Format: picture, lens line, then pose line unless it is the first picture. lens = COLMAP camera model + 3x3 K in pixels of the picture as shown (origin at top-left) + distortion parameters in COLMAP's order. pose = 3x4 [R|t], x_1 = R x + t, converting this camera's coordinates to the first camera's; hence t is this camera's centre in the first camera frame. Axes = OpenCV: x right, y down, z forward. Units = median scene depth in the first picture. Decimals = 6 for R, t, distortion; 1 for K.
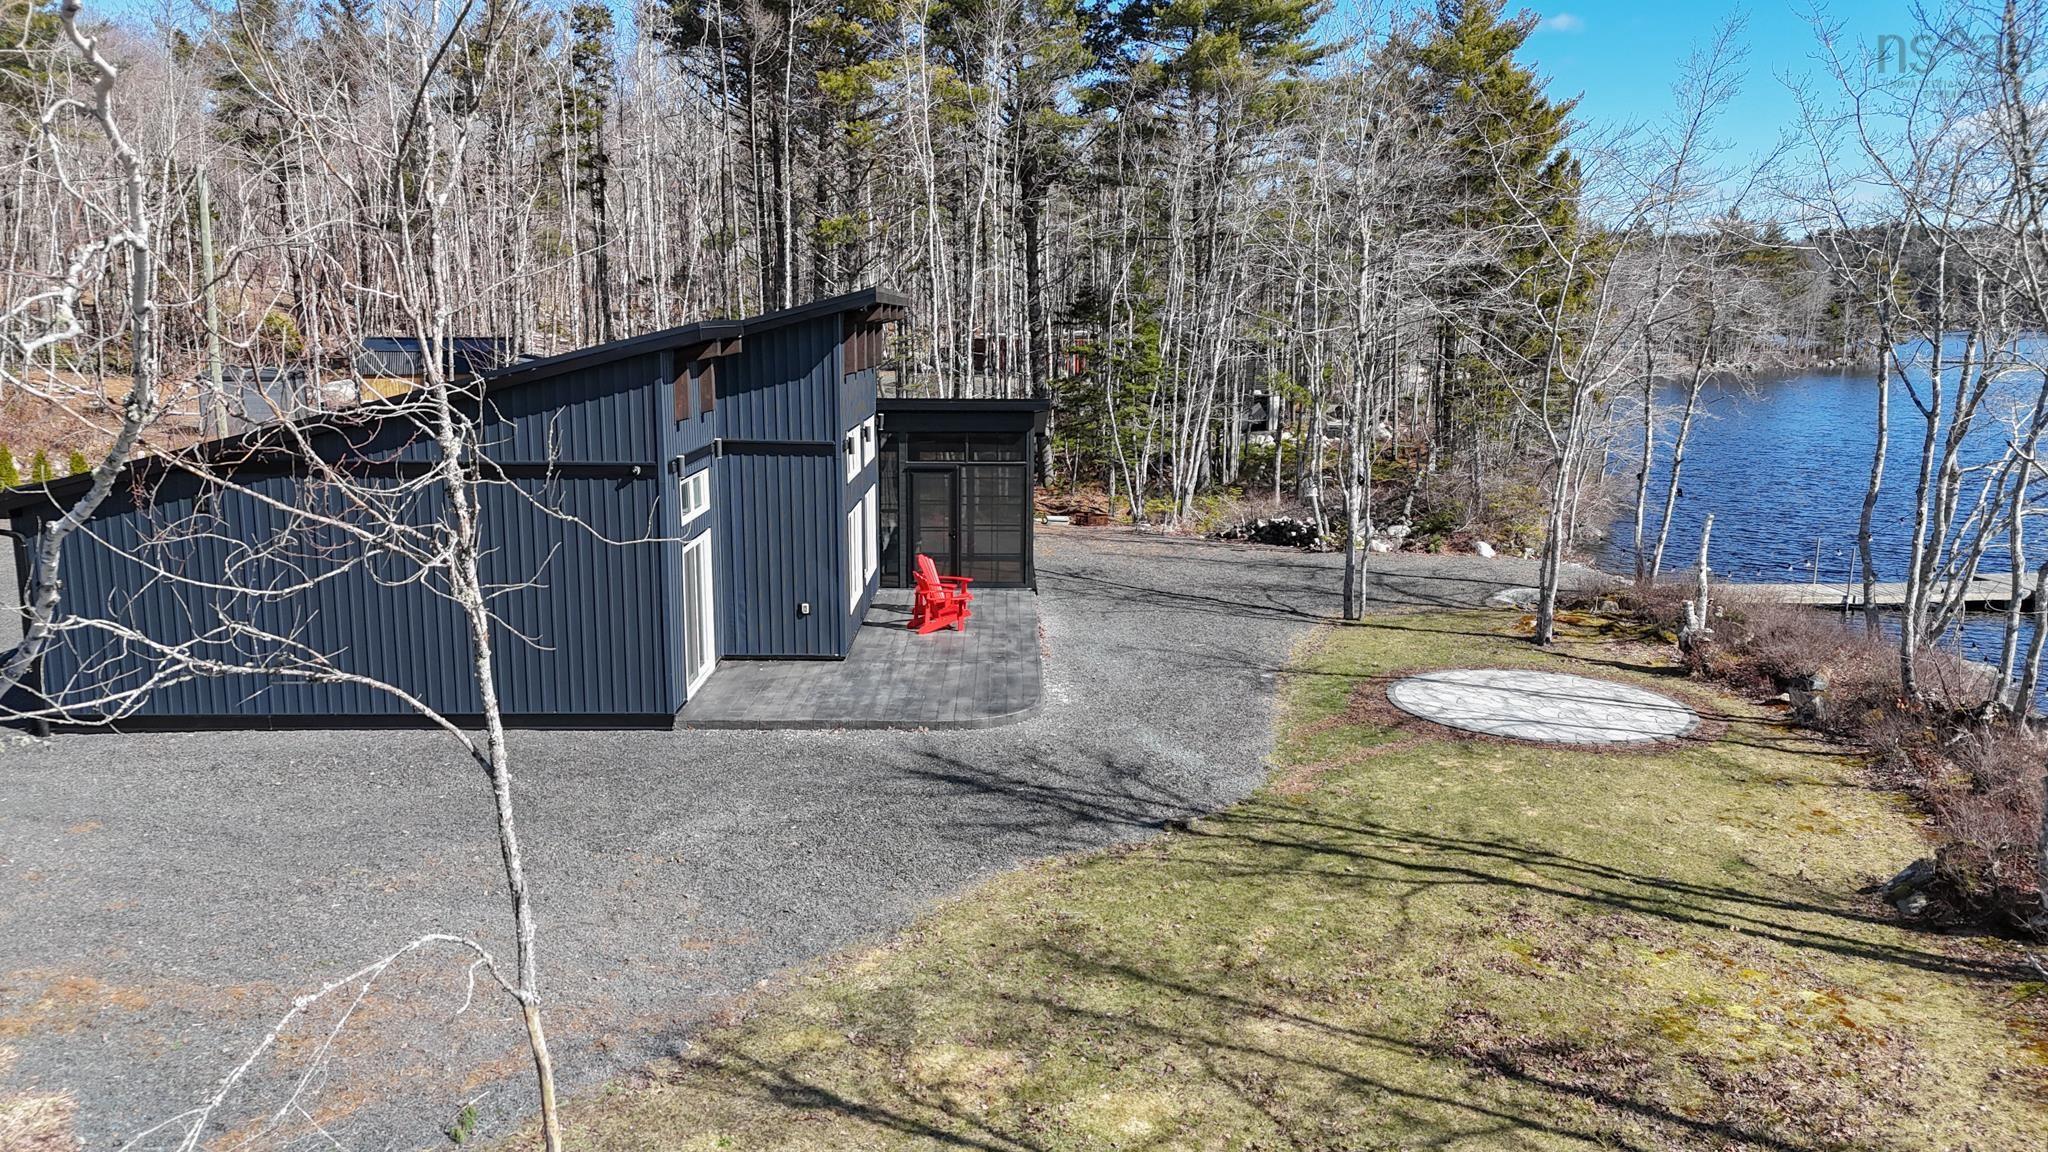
lens RADIAL K [[1509.3, 0, 1024.0], [0, 1509.3, 576.0], [0, 0, 1]] dist [0.116175, -0.162528]
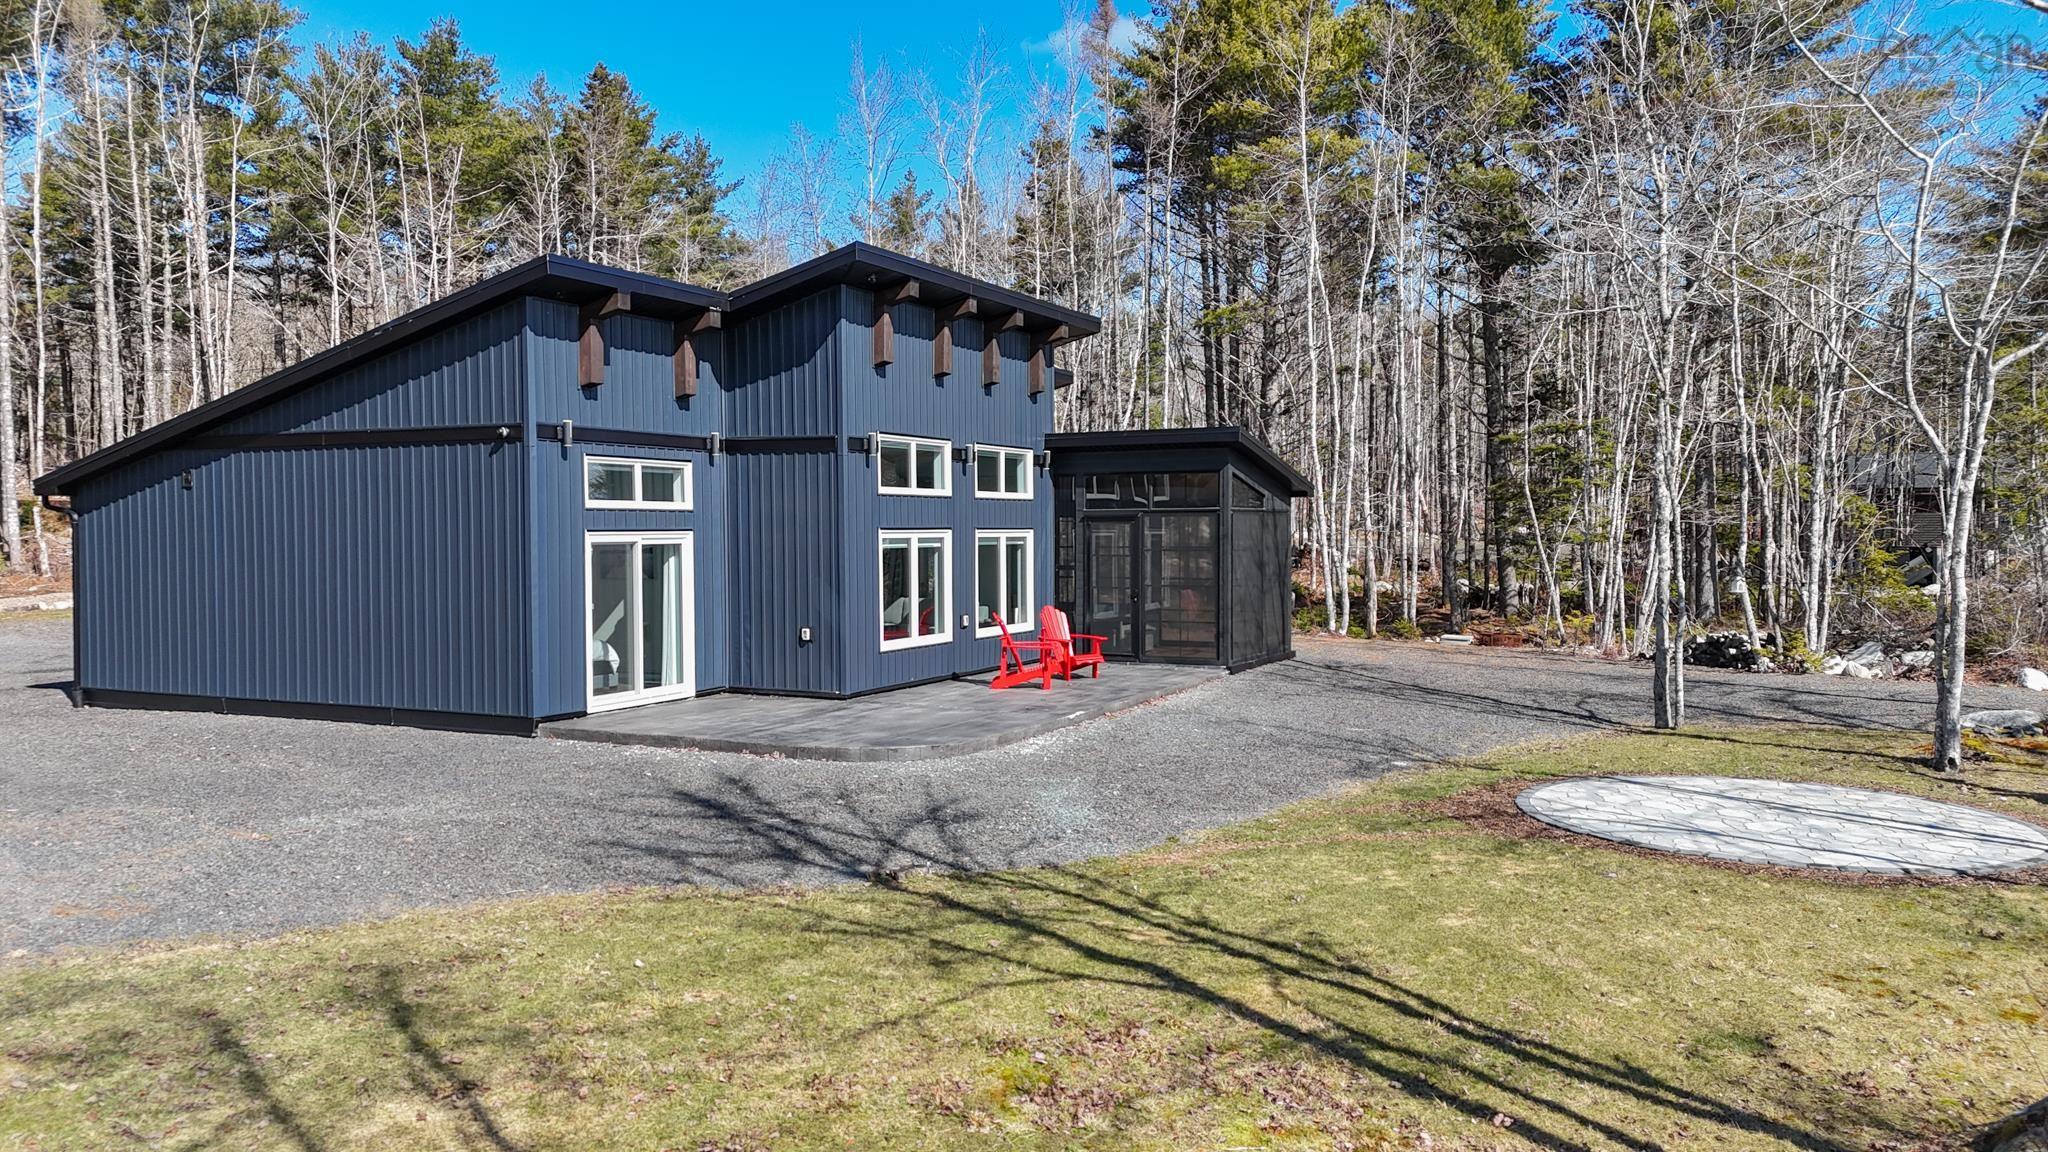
lens RADIAL K [[1509.3, 0, 1024.0], [0, 1509.3, 576.0], [0, 0, 1]] dist [0.116175, -0.162528]
pose [[0.888680, 0.007076, -0.458473, 0.491645], [-0.071387, 0.989824, -0.123096, 0.118446], [0.452936, 0.142122, 0.880142, 0.445073]]
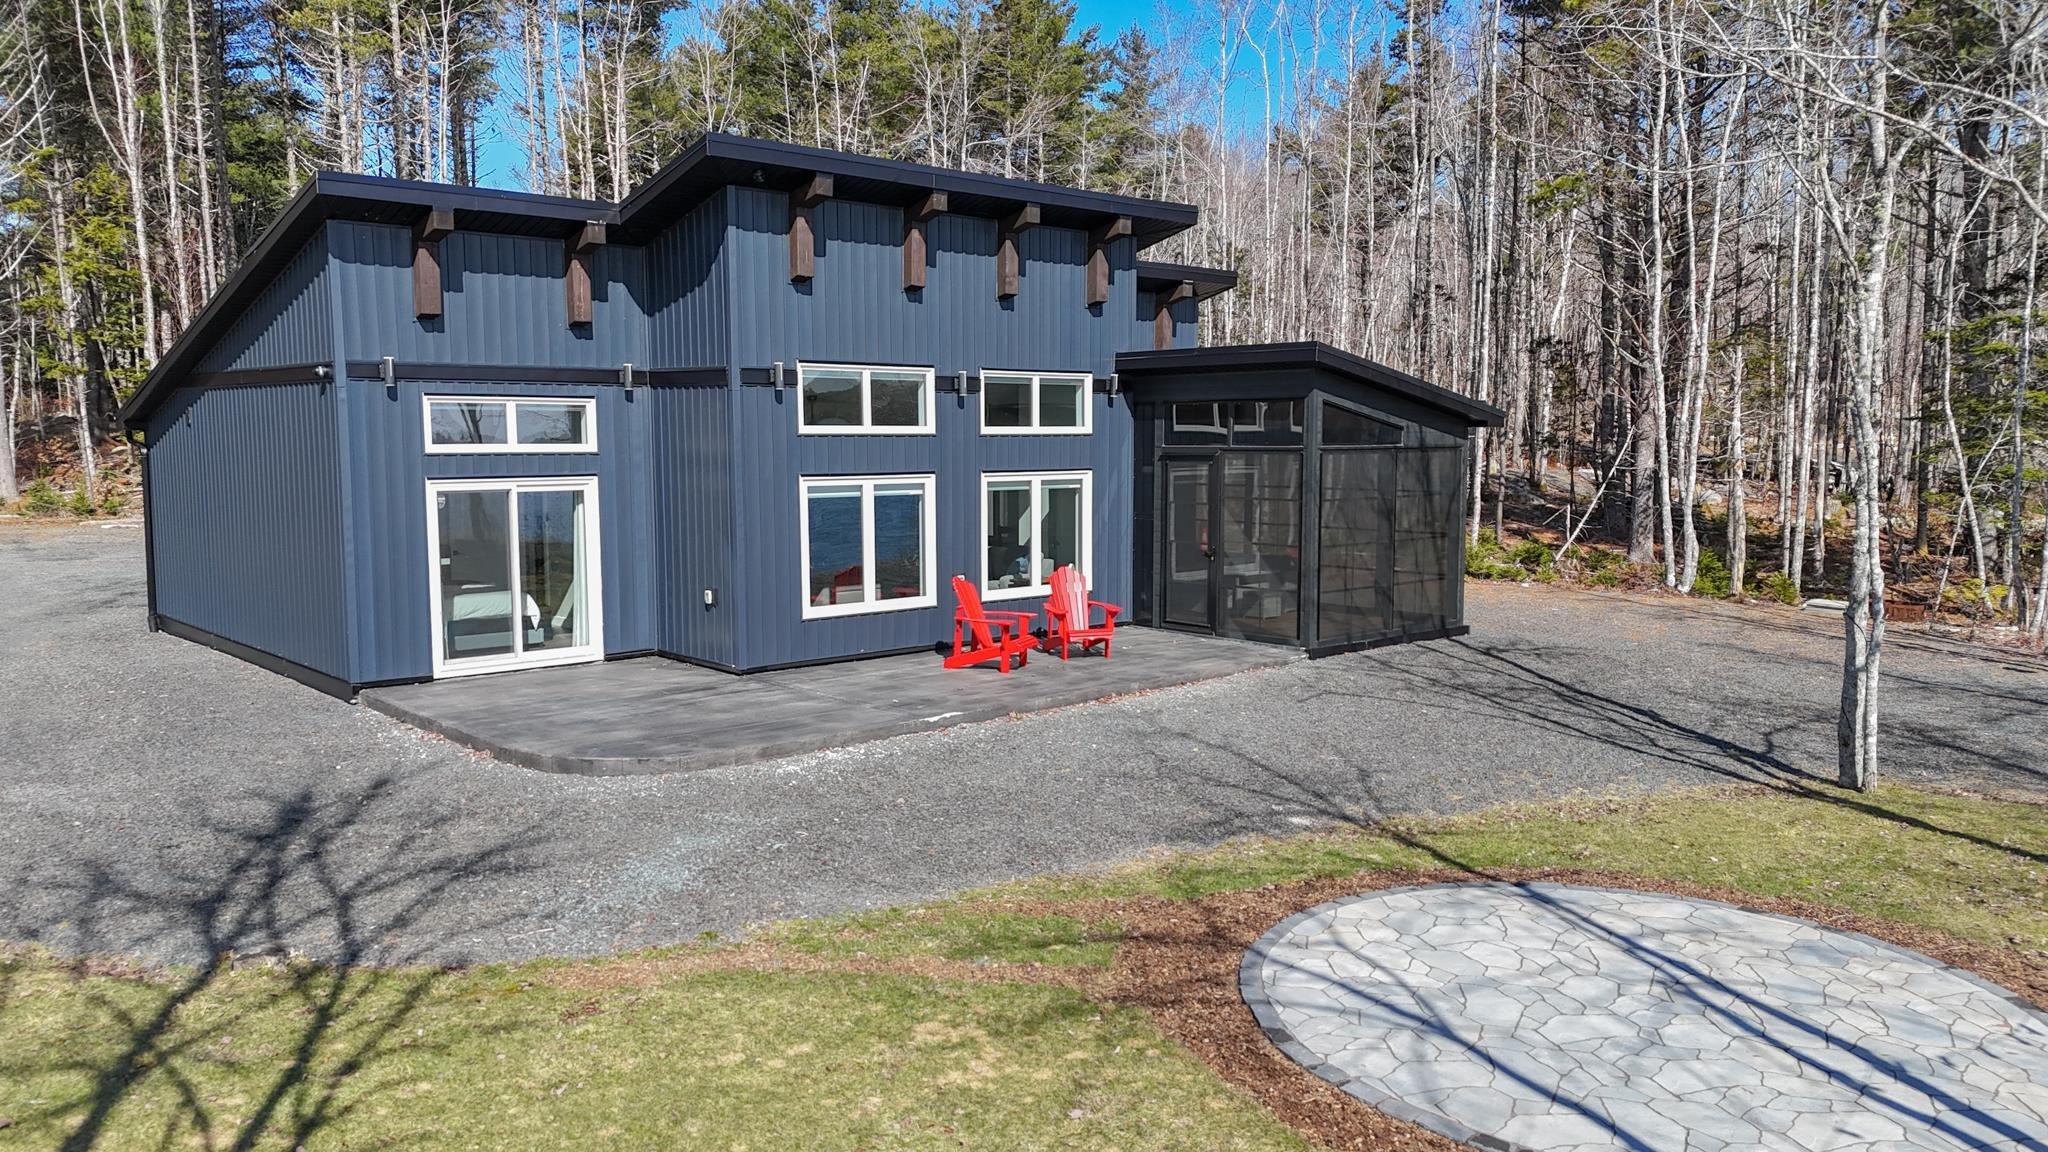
lens RADIAL K [[1509.3, 0, 1024.0], [0, 1509.3, 576.0], [0, 0, 1]] dist [0.116175, -0.162528]
pose [[0.654439, 0.068829, -0.752976, 0.712760], [-0.126410, 0.991792, -0.019208, 0.009465], [0.745473, 0.107754, 0.657768, 0.891431]]
